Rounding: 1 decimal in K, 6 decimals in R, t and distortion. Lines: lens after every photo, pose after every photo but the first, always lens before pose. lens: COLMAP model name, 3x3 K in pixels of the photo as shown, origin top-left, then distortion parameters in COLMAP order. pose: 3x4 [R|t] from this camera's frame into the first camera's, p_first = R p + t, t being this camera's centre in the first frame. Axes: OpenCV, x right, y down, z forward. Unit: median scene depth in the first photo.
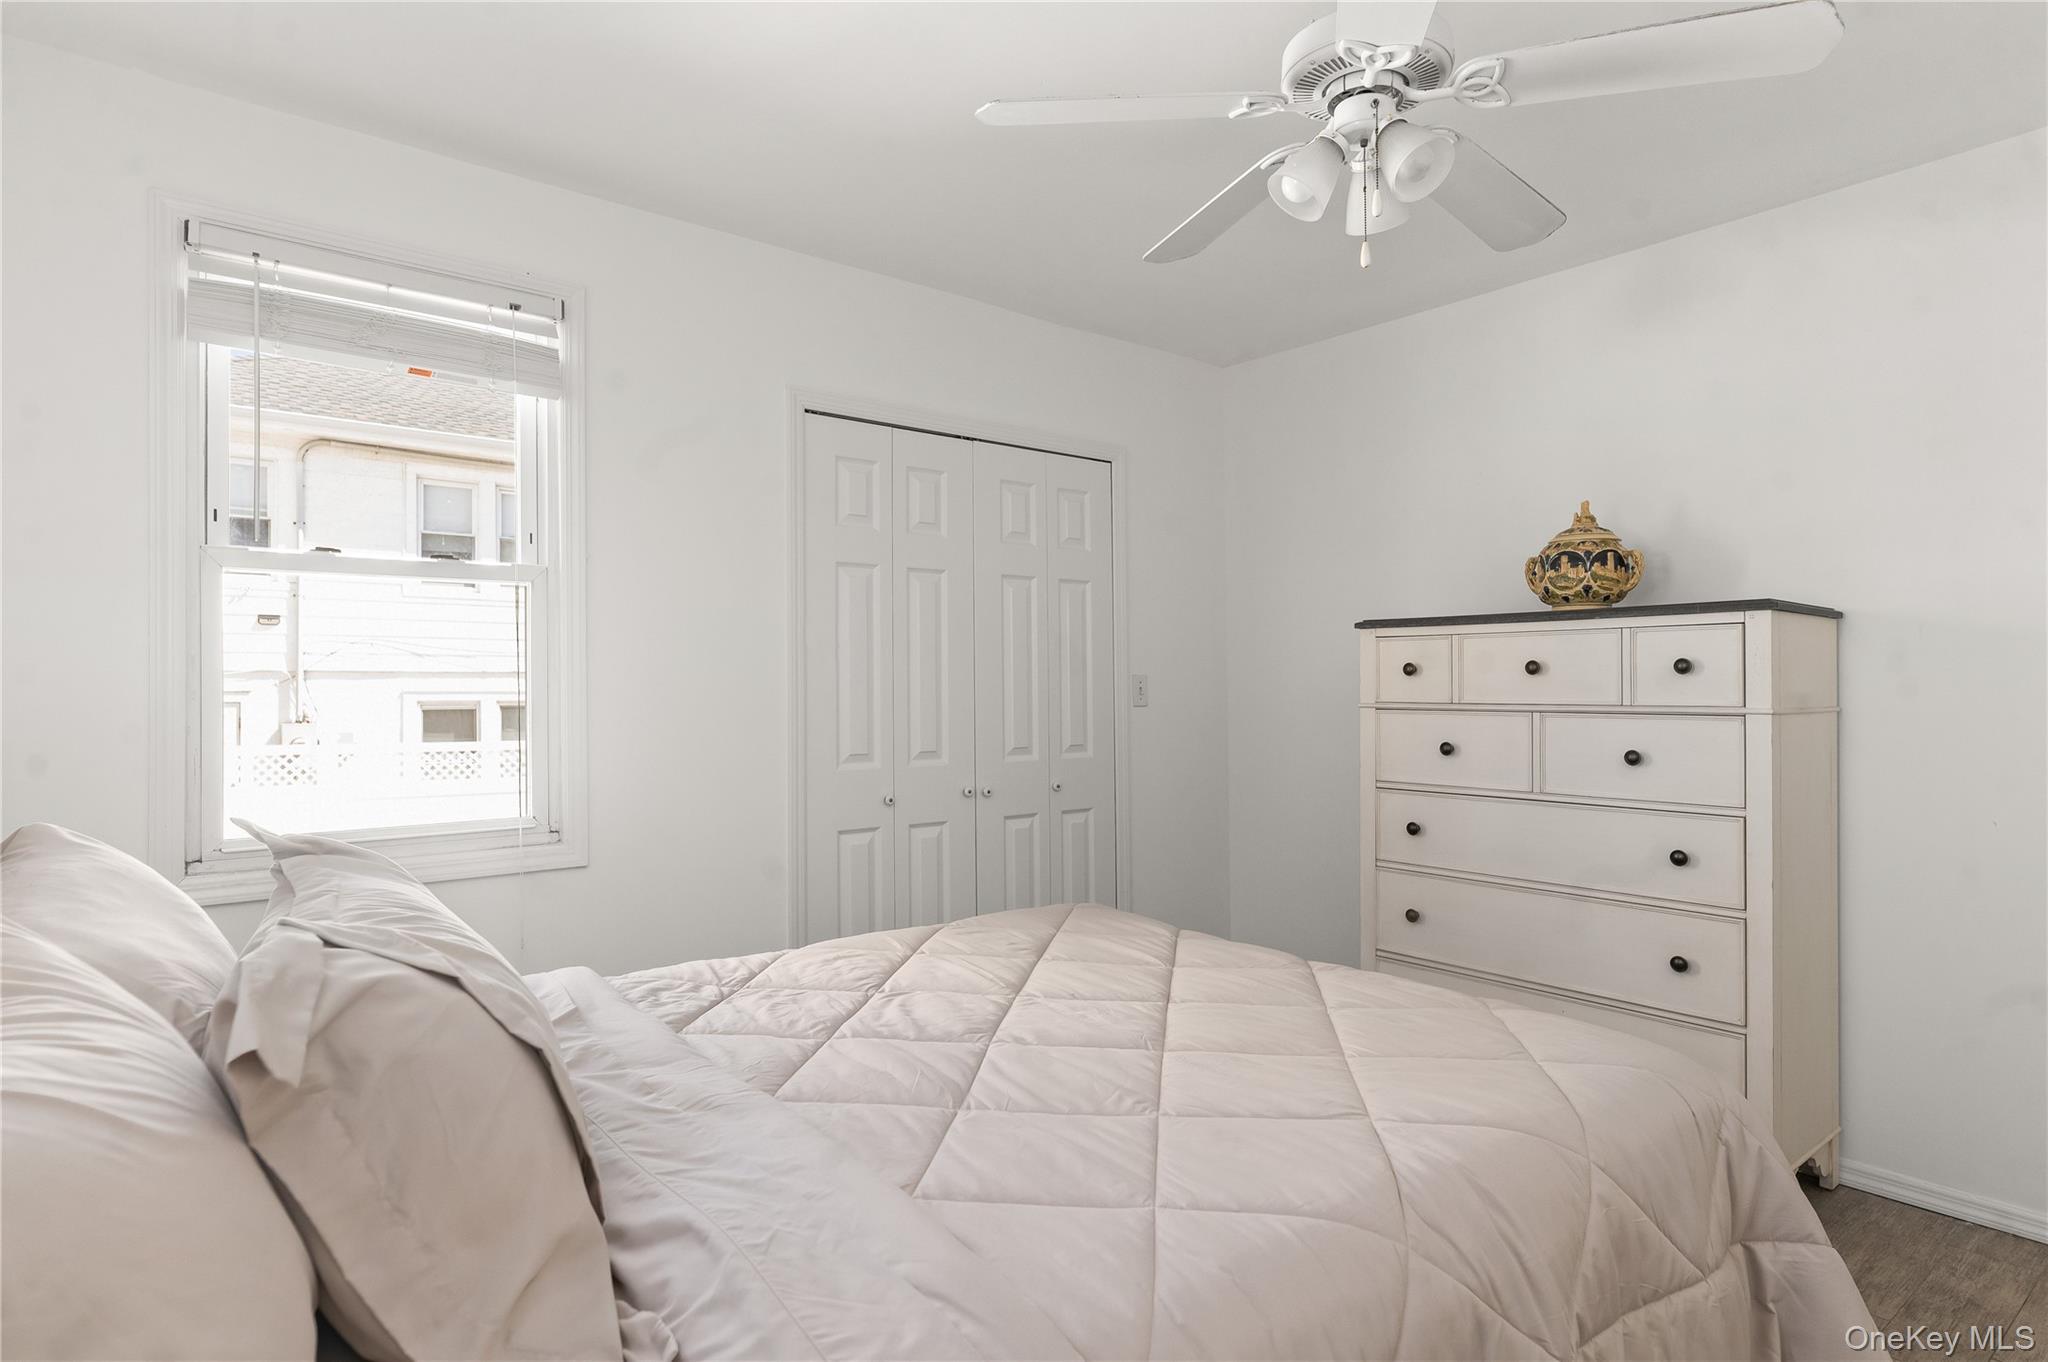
lens RADIAL K [[1094.4, 0, 1024.0], [0, 1094.4, 681.0], [0, 0, 1]] dist [-0.000597, -0.000092]
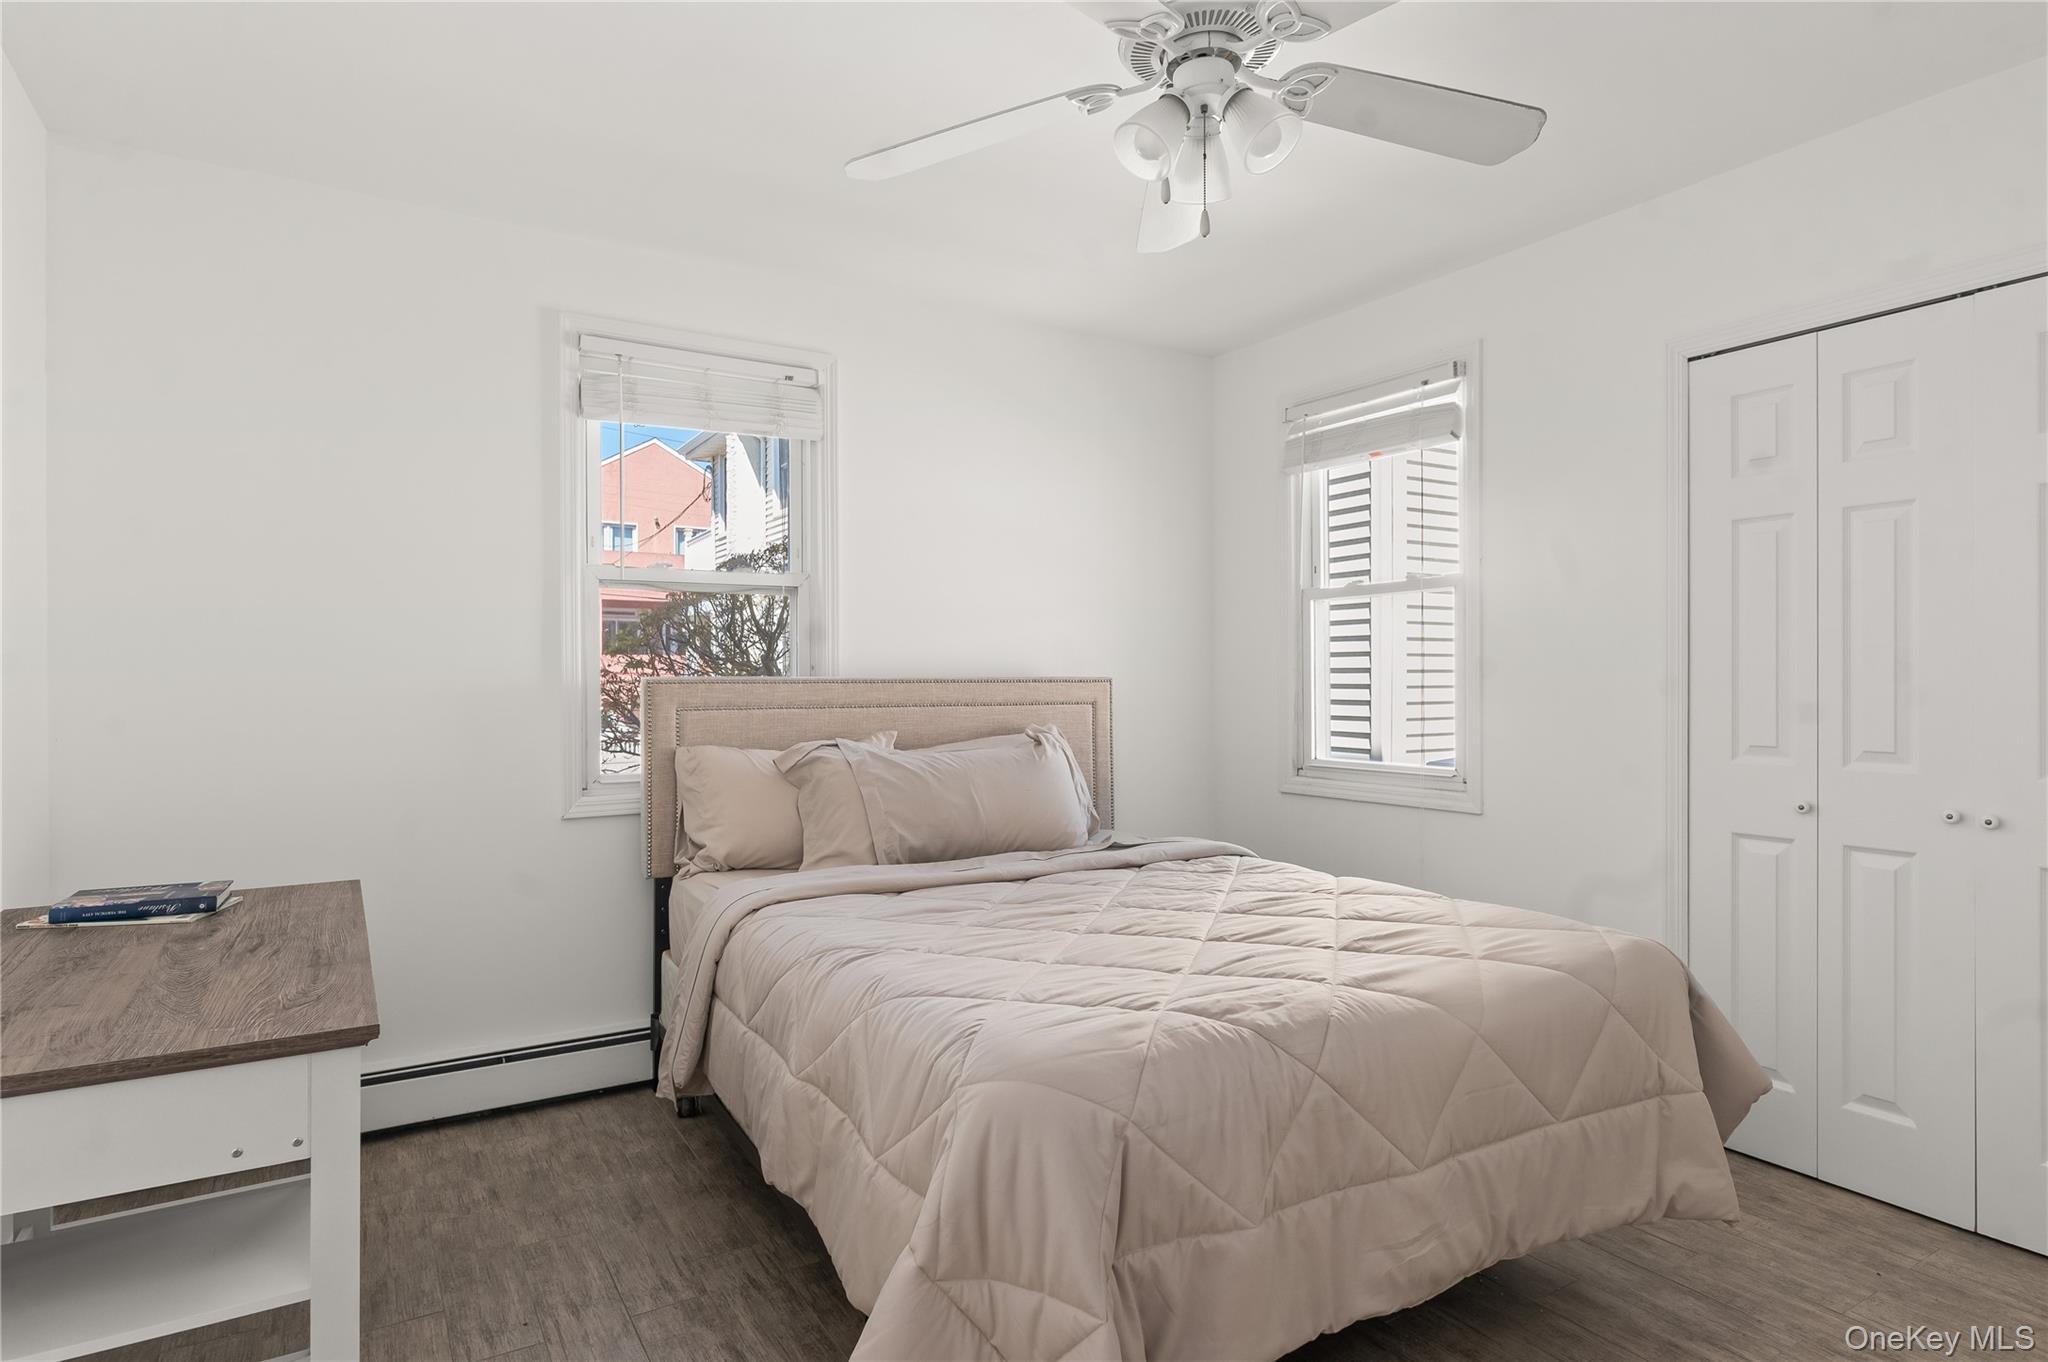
lens RADIAL K [[1094.4, 0, 1024.0], [0, 1094.4, 681.0], [0, 0, 1]] dist [-0.000597, -0.000092]
pose [[-0.116075, 0.003192, -0.993235, 0.802927], [0.004275, 0.999987, 0.002714, 0.014029], [0.993231, -0.003931, -0.116087, 0.584330]]
